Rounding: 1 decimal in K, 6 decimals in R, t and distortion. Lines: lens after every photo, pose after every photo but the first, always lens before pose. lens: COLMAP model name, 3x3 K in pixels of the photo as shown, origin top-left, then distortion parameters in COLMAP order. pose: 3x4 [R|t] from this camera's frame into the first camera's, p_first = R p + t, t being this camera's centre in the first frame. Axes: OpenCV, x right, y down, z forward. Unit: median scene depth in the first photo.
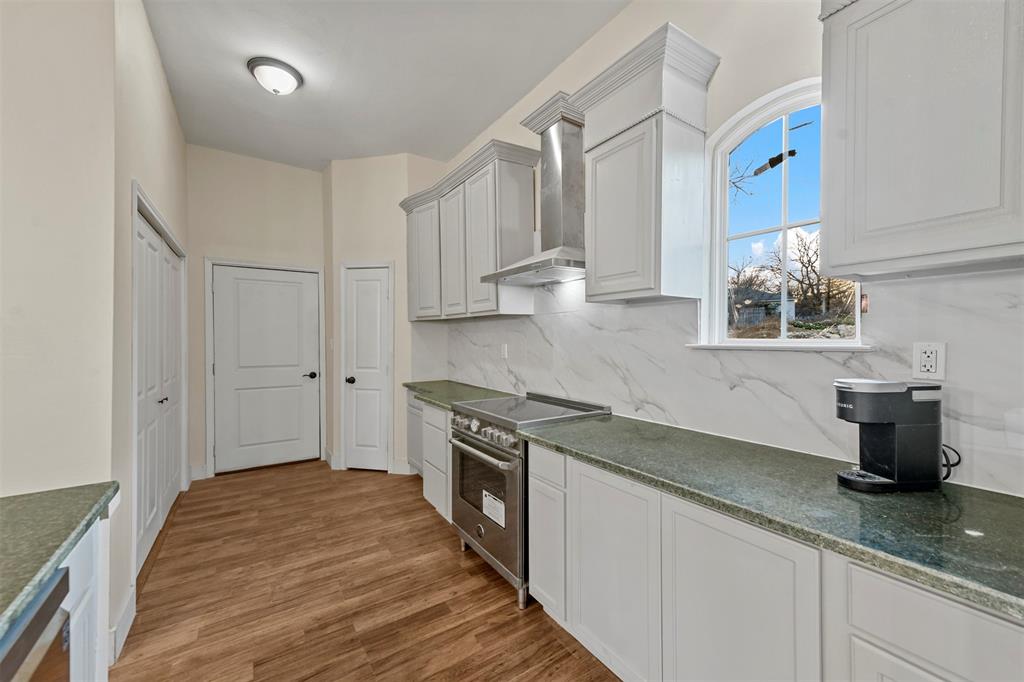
lens RADIAL K [[405.0, 0, 516.5], [0, 405.0, 339.9], [0, 0, 1]] dist [0.015177, -0.000147]
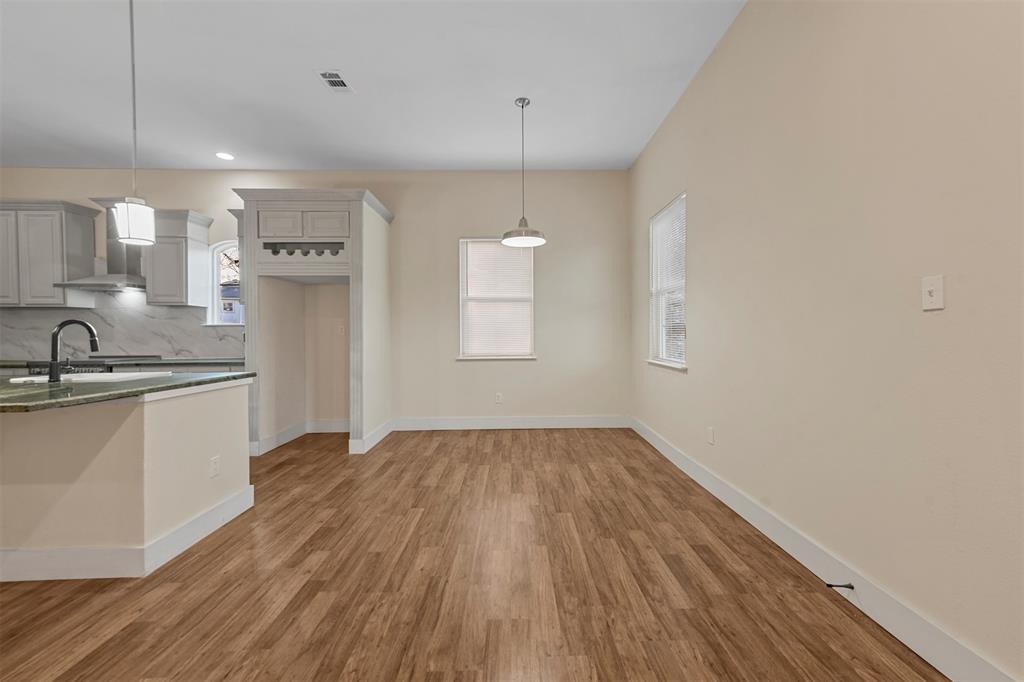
lens RADIAL K [[405.0, 0, 519.2], [0, 405.0, 336.4], [0, 0, 1]] dist [0.015177, -0.000147]
pose [[0.547886, -0.005957, 0.836532, -0.462638], [0.011255, 0.999937, -0.000251, 0.079747], [-0.836478, 0.009553, 0.547918, -1.510037]]
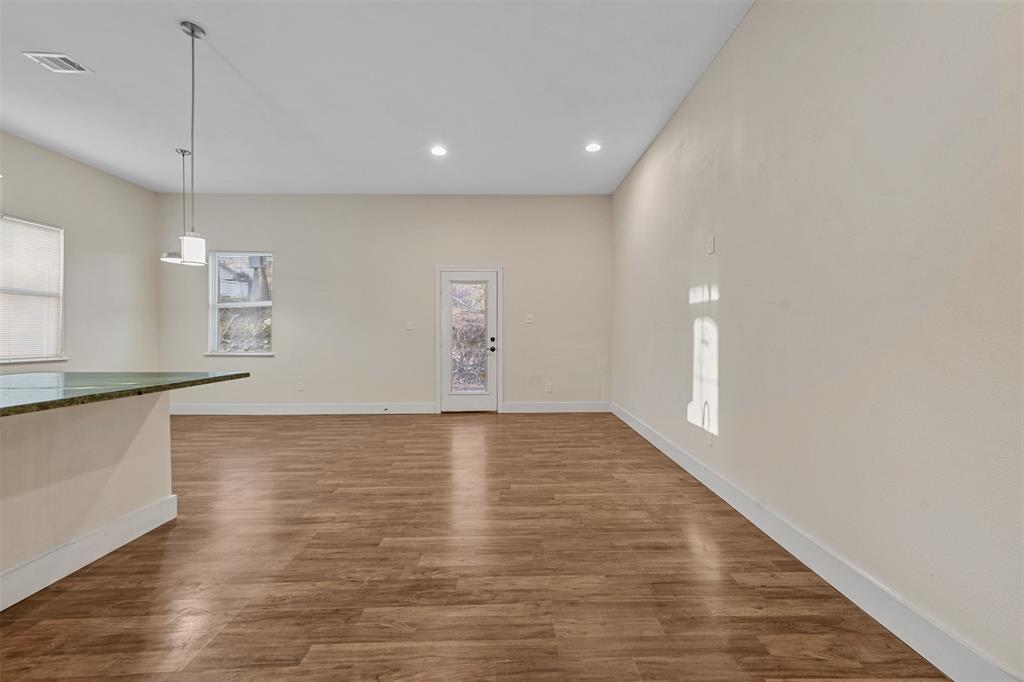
lens RADIAL K [[405.0, 0, 527.0], [0, 405.0, 335.3], [0, 0, 1]] dist [0.015177, -0.000147]
pose [[-0.847806, -0.001688, 0.530304, -1.475617], [0.000564, 0.999991, 0.004085, 0.072721], [-0.530306, 0.003763, -0.847798, -0.090173]]
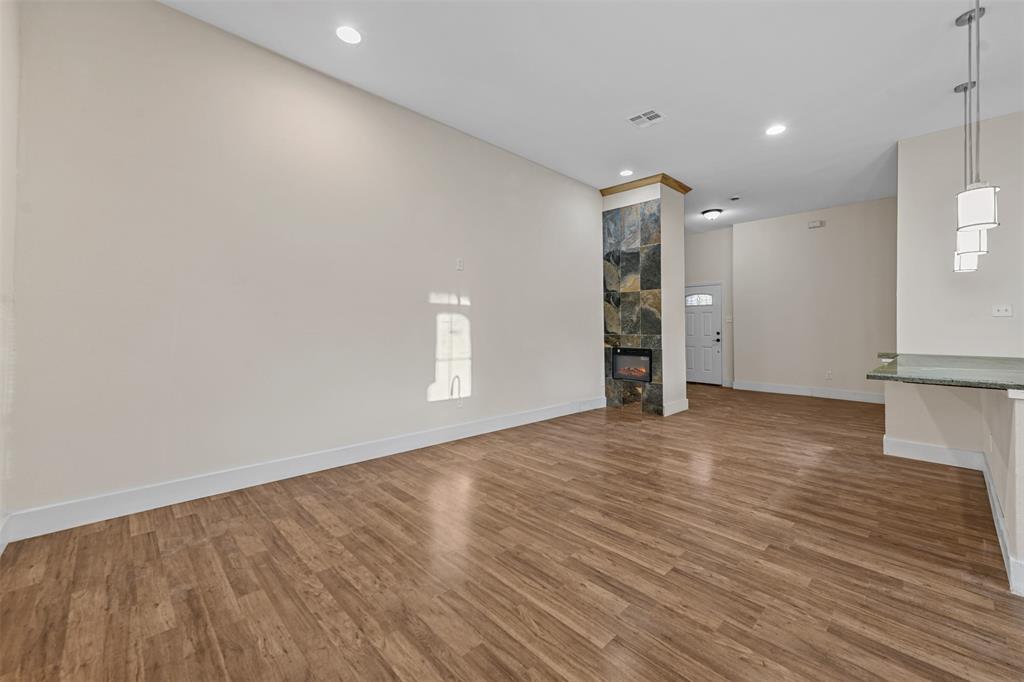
lens RADIAL K [[405.0, 0, 510.1], [0, 405.0, 316.5], [0, 0, 1]] dist [0.015177, -0.000147]
pose [[0.158144, -0.032236, -0.986890, 0.369994], [-0.002438, 0.999451, -0.033037, 0.082189], [0.987413, 0.007630, 0.157979, -1.443446]]
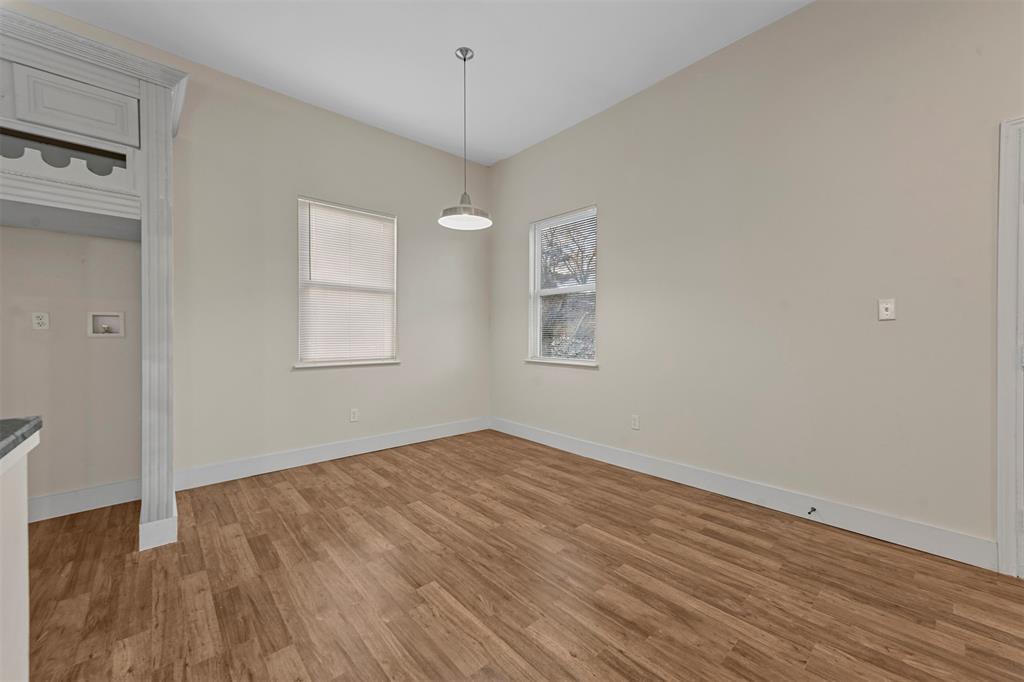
lens RADIAL K [[405.0, 0, 511.3], [0, 405.0, 339.1], [0, 0, 1]] dist [0.015177, -0.000147]
pose [[-0.137752, -0.009482, 0.990421, -0.459990], [0.005088, 0.999934, 0.010281, 0.079634], [-0.990454, 0.006456, -0.137695, -0.758484]]
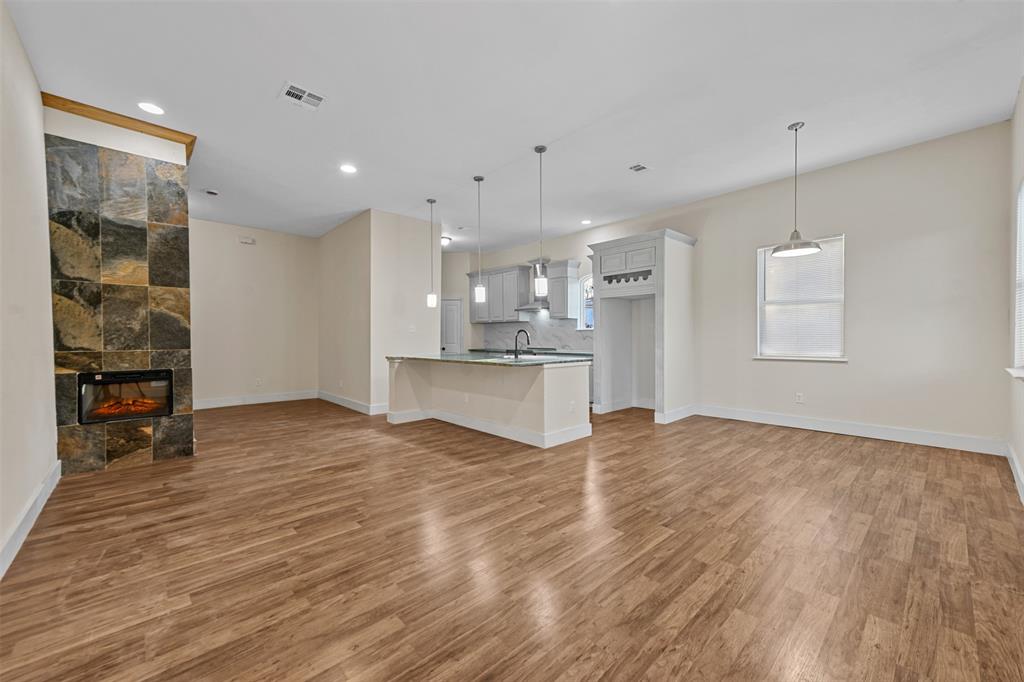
lens RADIAL K [[405.0, 0, 512.5], [0, 405.0, 338.2], [0, 0, 1]] dist [0.015177, -0.000147]
pose [[0.989066, -0.006693, 0.147319, -0.575294], [0.007218, 0.999969, -0.003030, 0.076617], [-0.147294, 0.004060, 0.989084, -2.114068]]
